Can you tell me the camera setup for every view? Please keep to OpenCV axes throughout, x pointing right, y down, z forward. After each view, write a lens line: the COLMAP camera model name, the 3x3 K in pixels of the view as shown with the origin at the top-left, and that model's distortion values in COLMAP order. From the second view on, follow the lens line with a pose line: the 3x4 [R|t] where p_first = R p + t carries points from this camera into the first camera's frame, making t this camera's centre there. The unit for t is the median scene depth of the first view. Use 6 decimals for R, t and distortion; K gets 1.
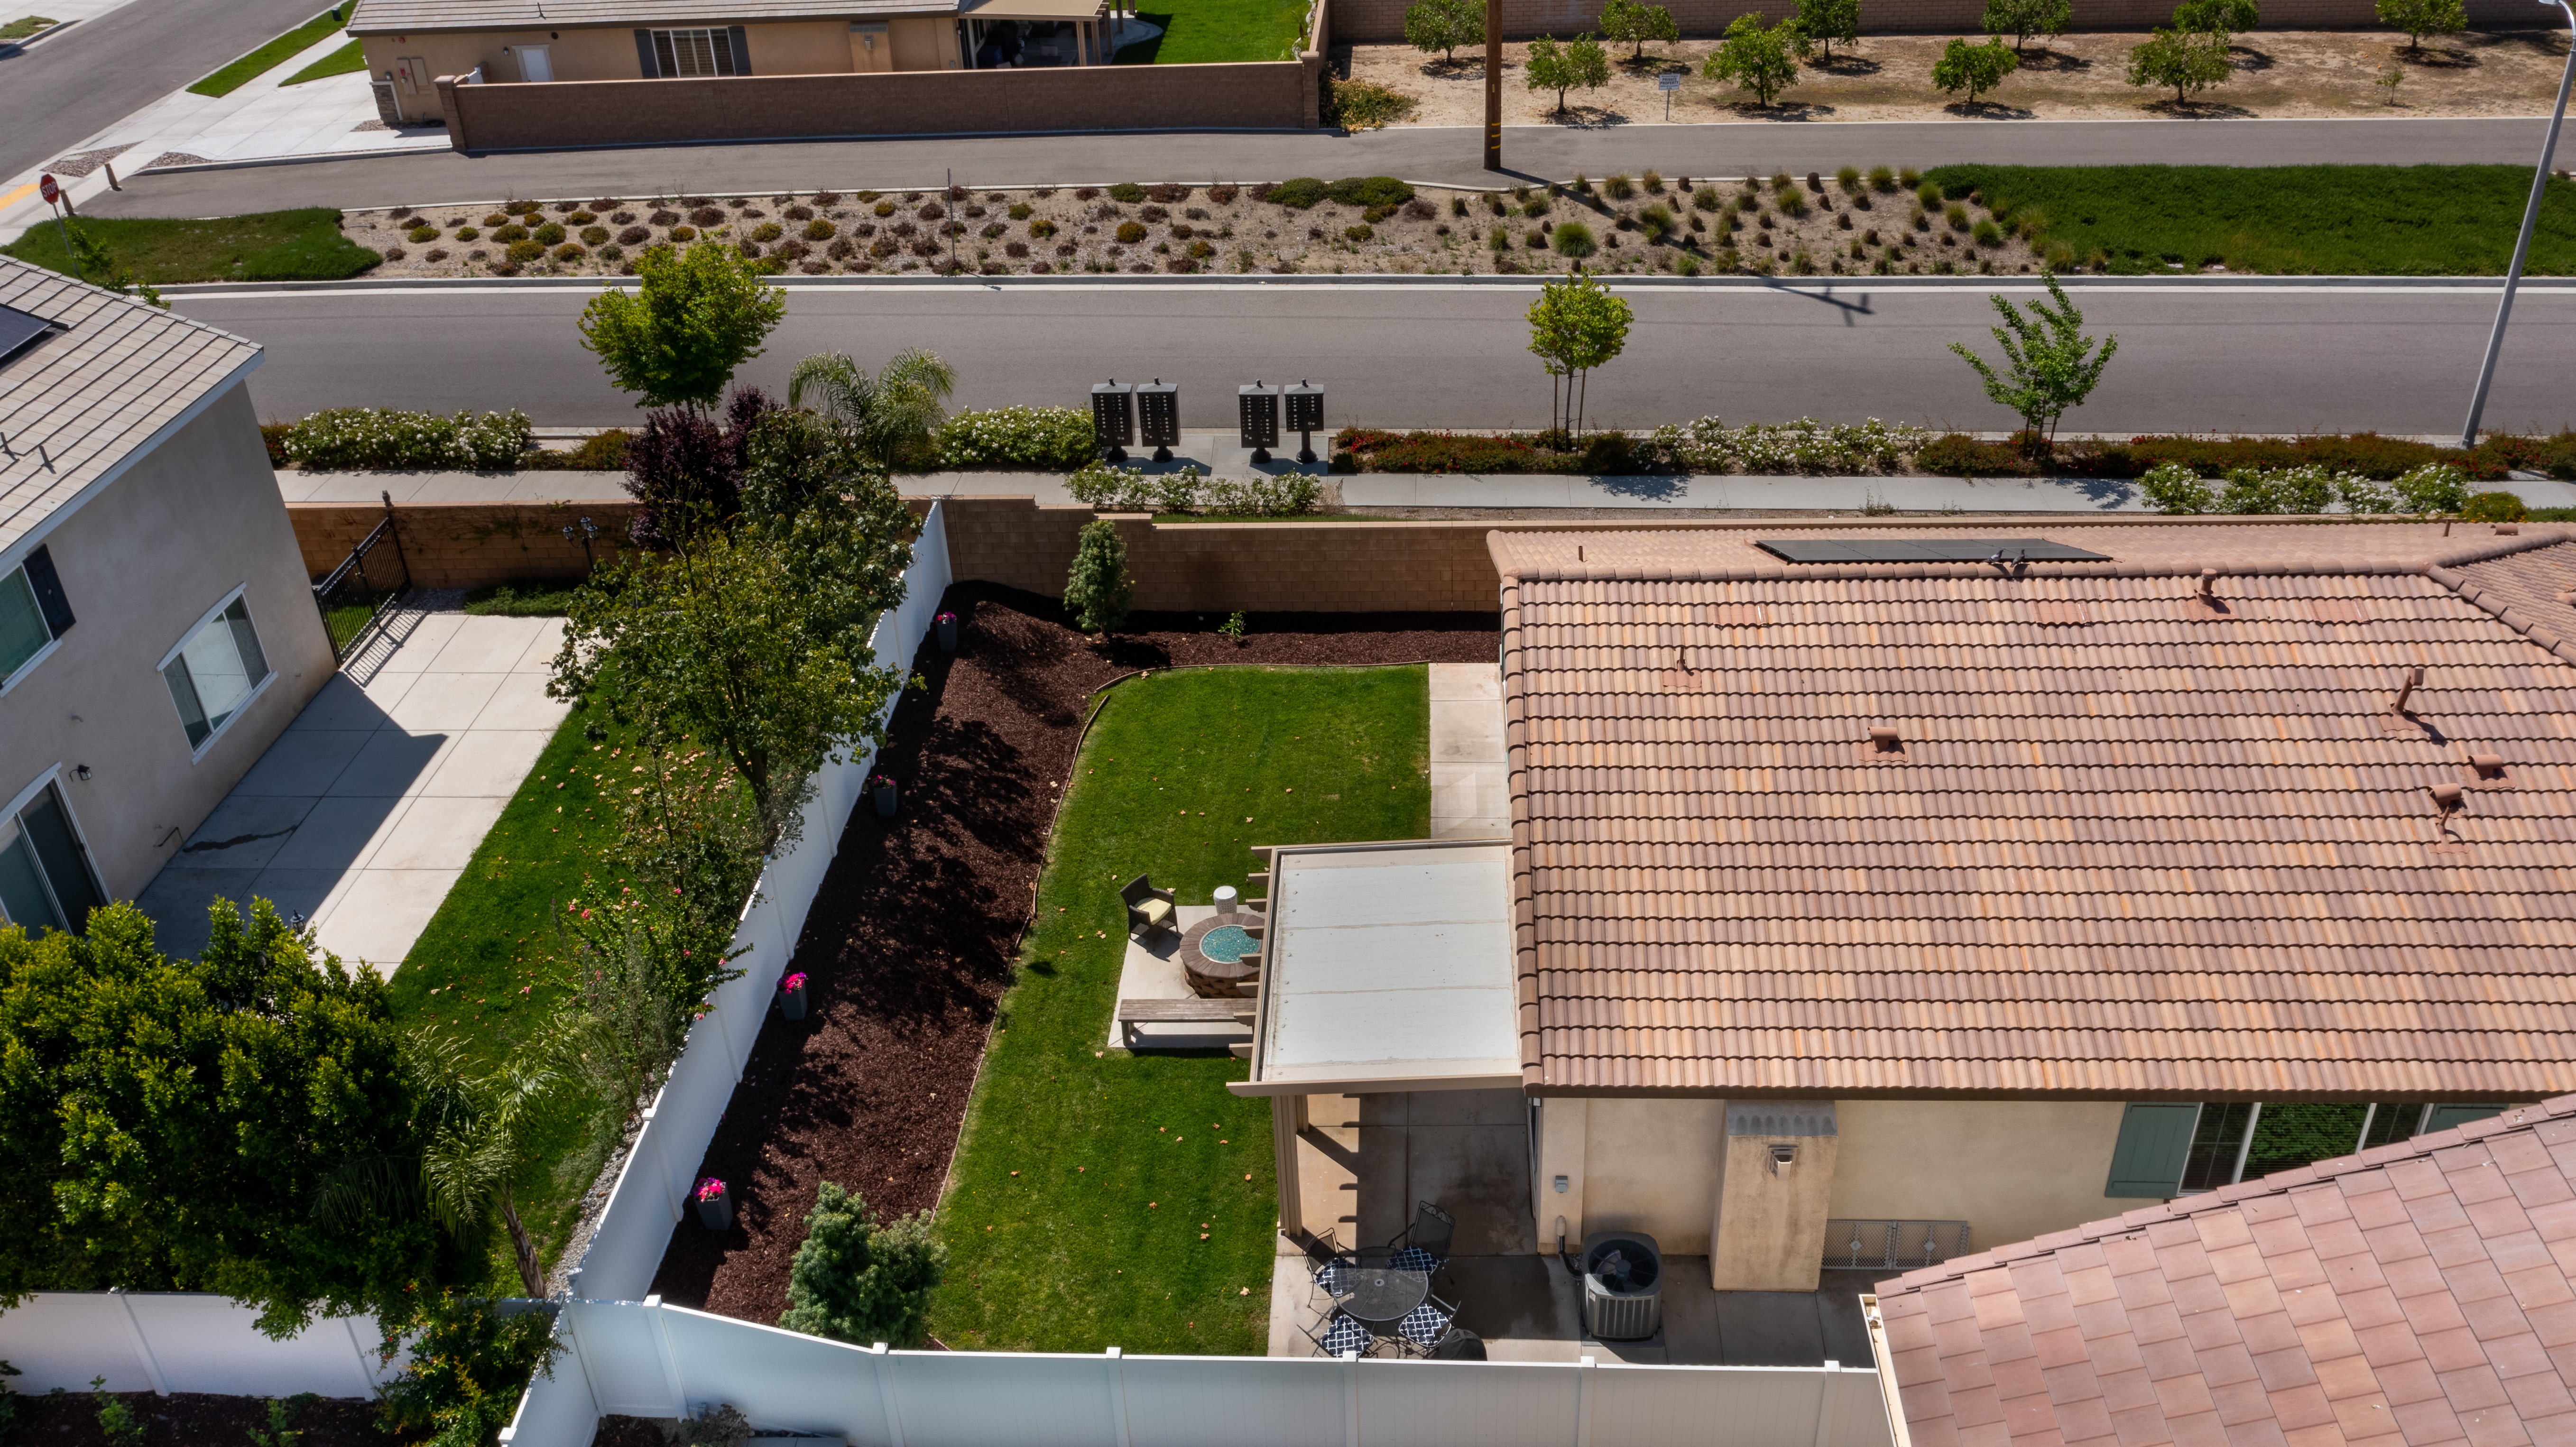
lens RADIAL K [[2042.7, 0, 1280.1], [0, 2042.7, 732.3], [0, 0, 1]] dist [-0.014845, -0.001523]
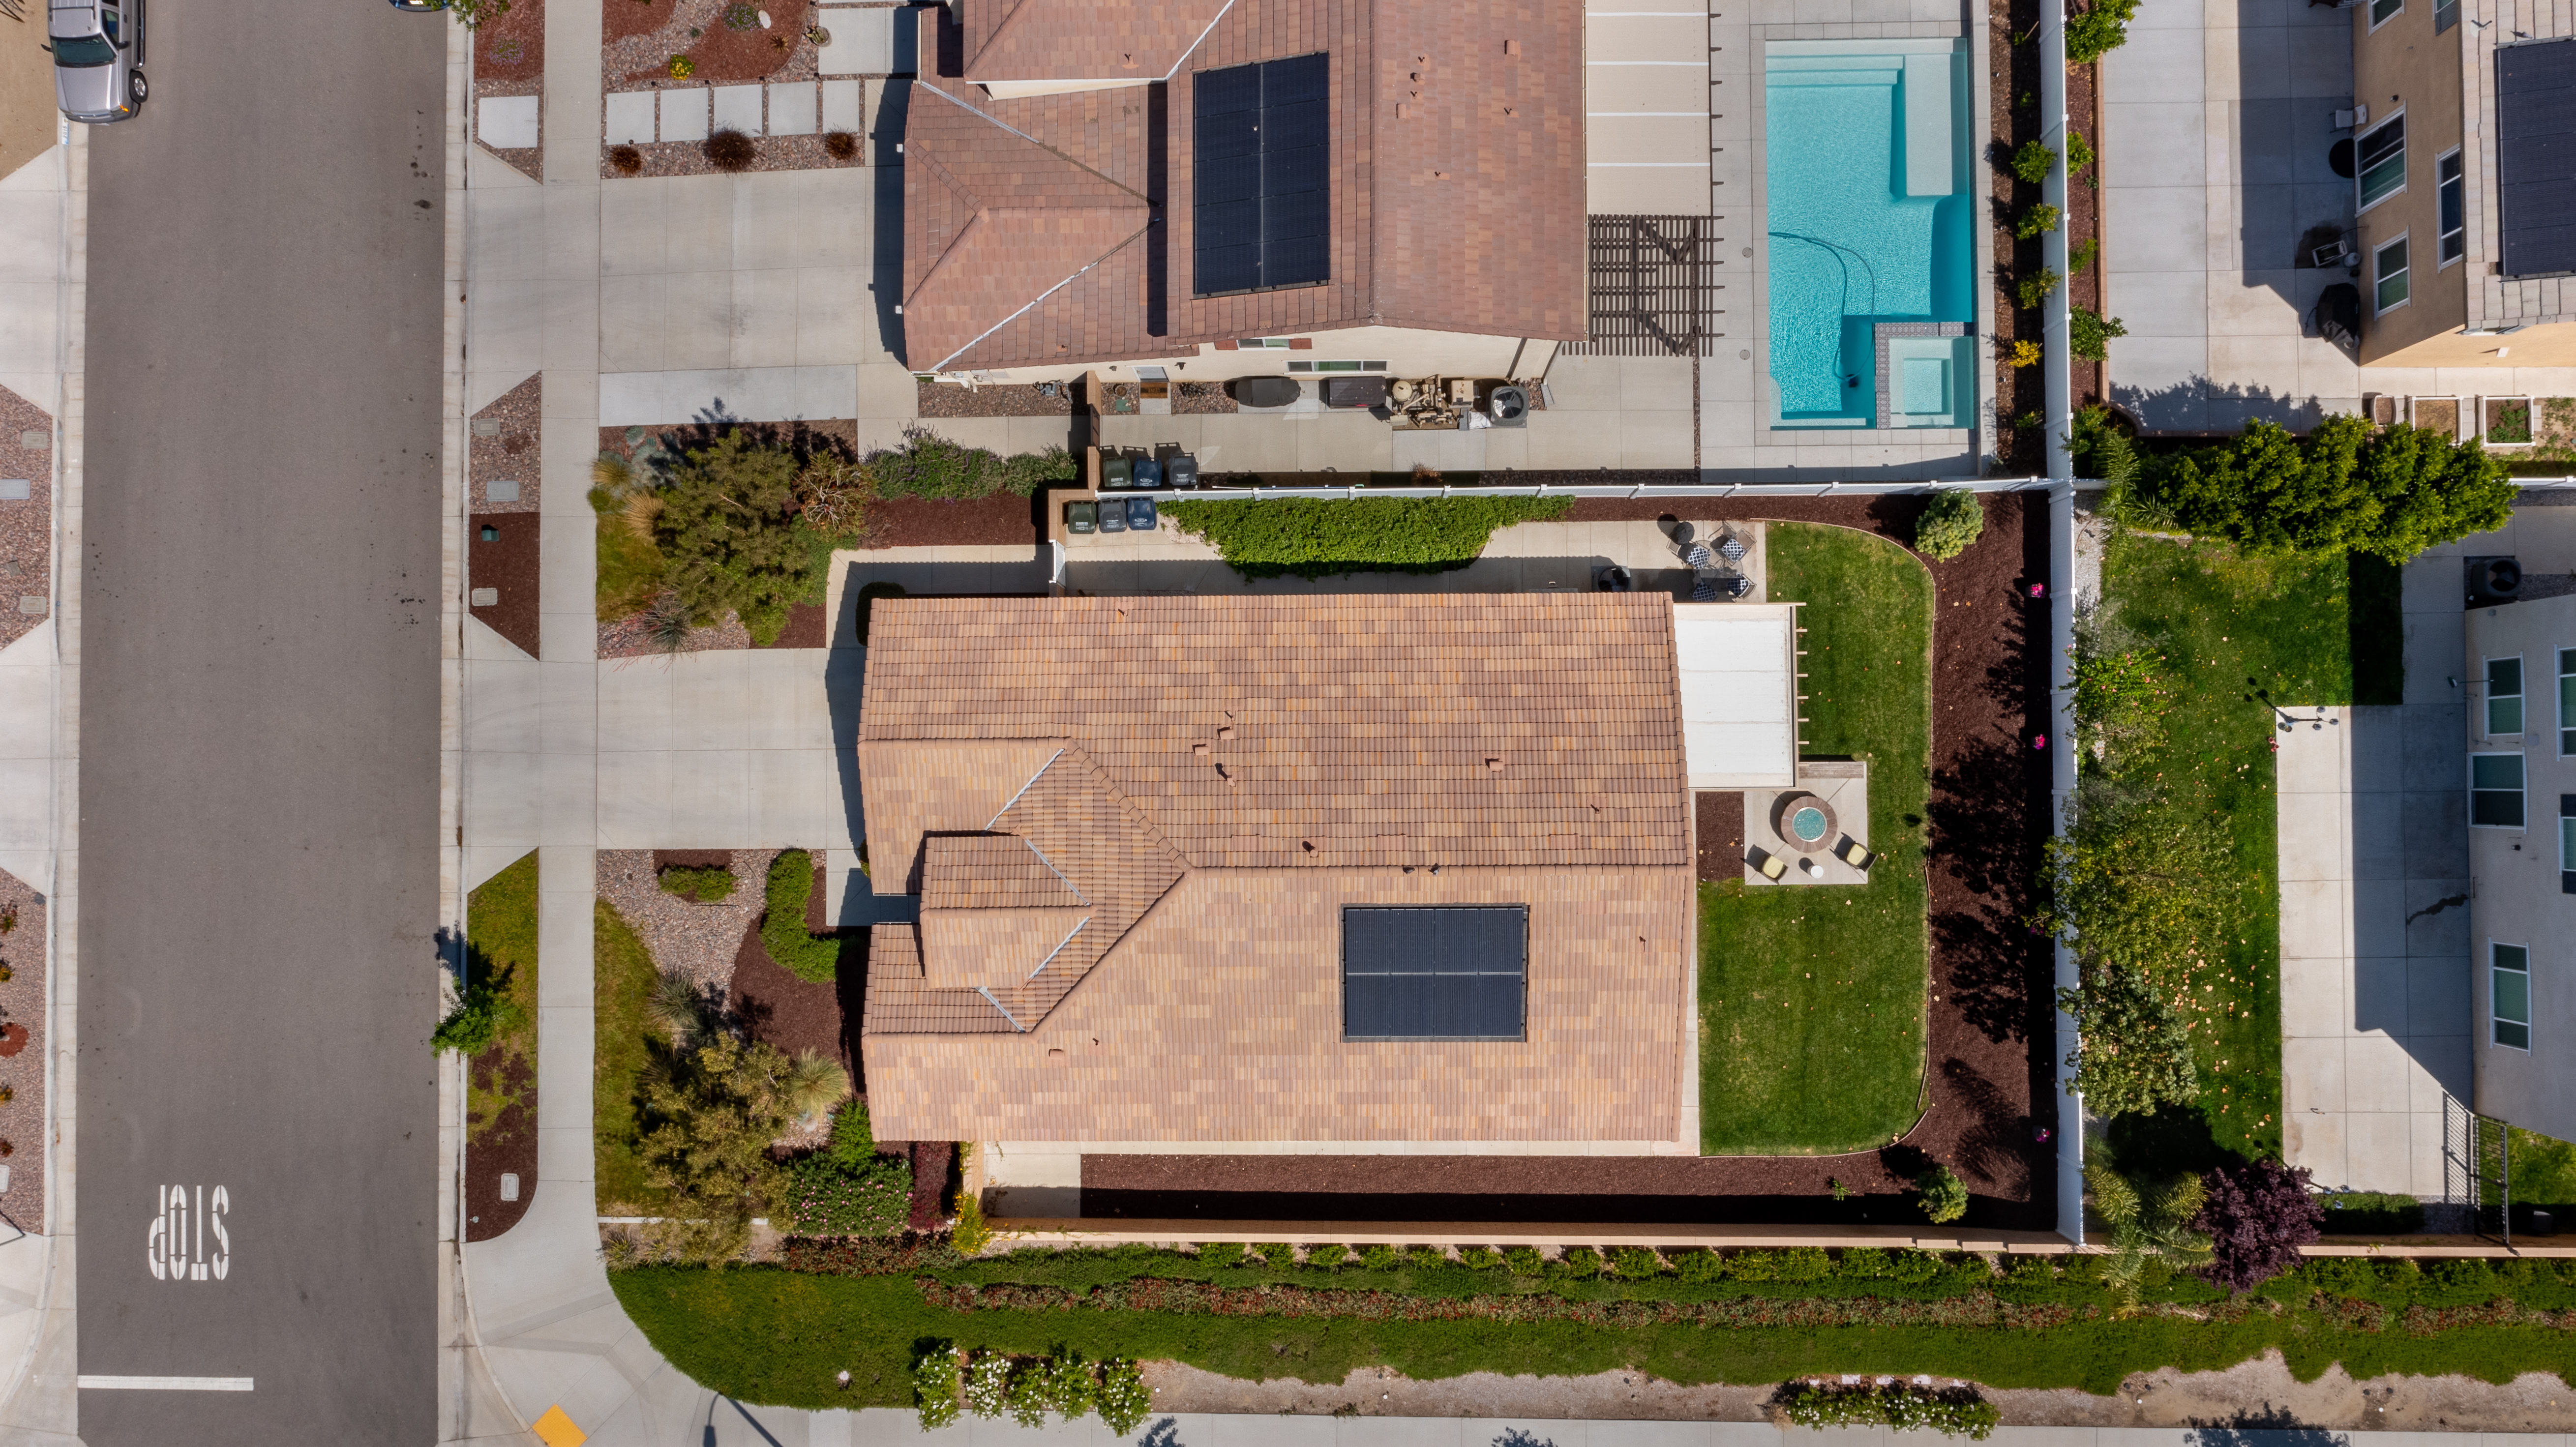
lens RADIAL K [[2042.6, 0, 1280.1], [0, 2042.6, 732.3], [0, 0, 1]] dist [-0.014845, -0.001523]
pose [[-0.995253, 0.065145, 0.072308, 0.163001], [0.029378, -0.507206, 0.861324, -0.758068], [0.092786, 0.859359, 0.502884, -0.011910]]
